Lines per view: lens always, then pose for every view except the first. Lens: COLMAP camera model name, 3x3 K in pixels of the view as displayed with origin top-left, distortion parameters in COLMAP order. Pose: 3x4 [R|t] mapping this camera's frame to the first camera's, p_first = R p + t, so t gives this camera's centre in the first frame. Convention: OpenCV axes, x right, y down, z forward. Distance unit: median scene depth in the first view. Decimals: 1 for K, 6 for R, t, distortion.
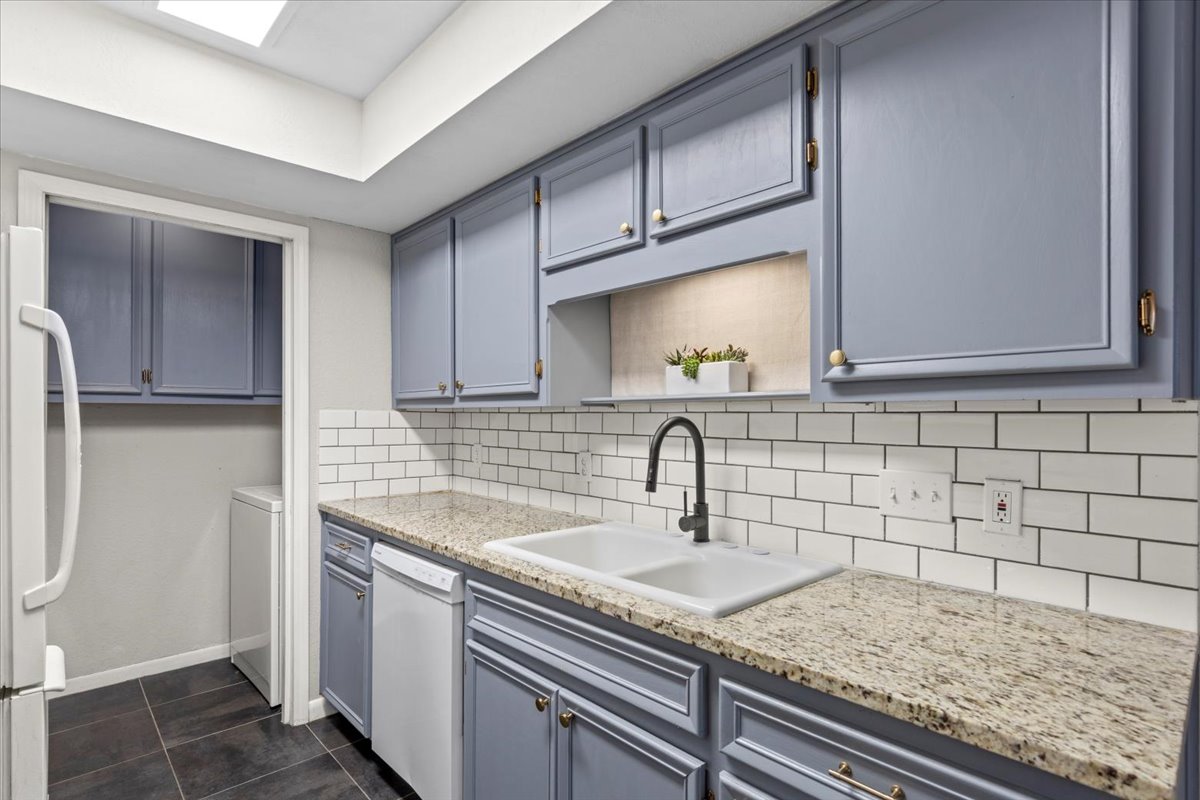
lens RADIAL K [[577.7, 0, 617.3], [0, 577.7, 414.9], [0, 0, 1]] dist [-0.000307, -0.000181]
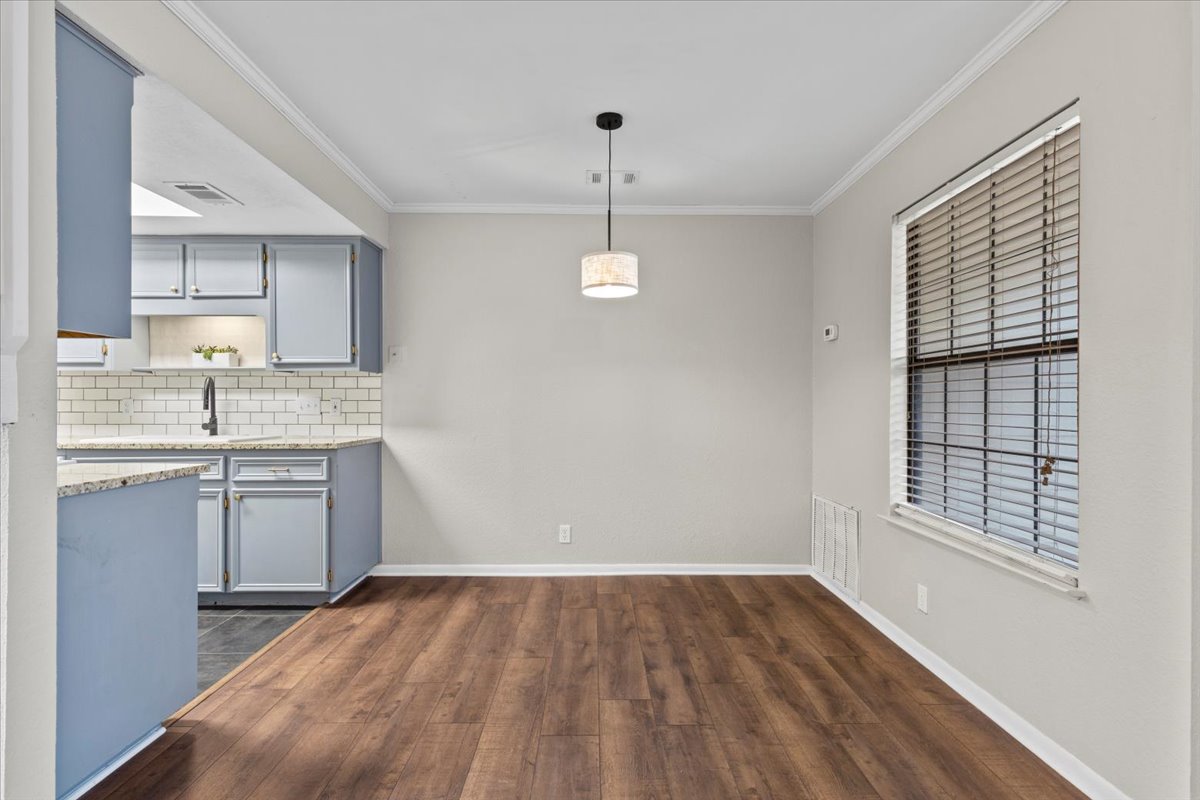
lens RADIAL K [[561.1, 0, 598.6], [0, 561.1, 405.5], [0, 0, 1]] dist [-0.005360, -0.000433]
pose [[0.684147, -0.004332, 0.729331, -0.395178], [0.001876, 0.999990, 0.004180, 0.101113], [-0.729341, -0.001491, 0.684148, -1.482826]]
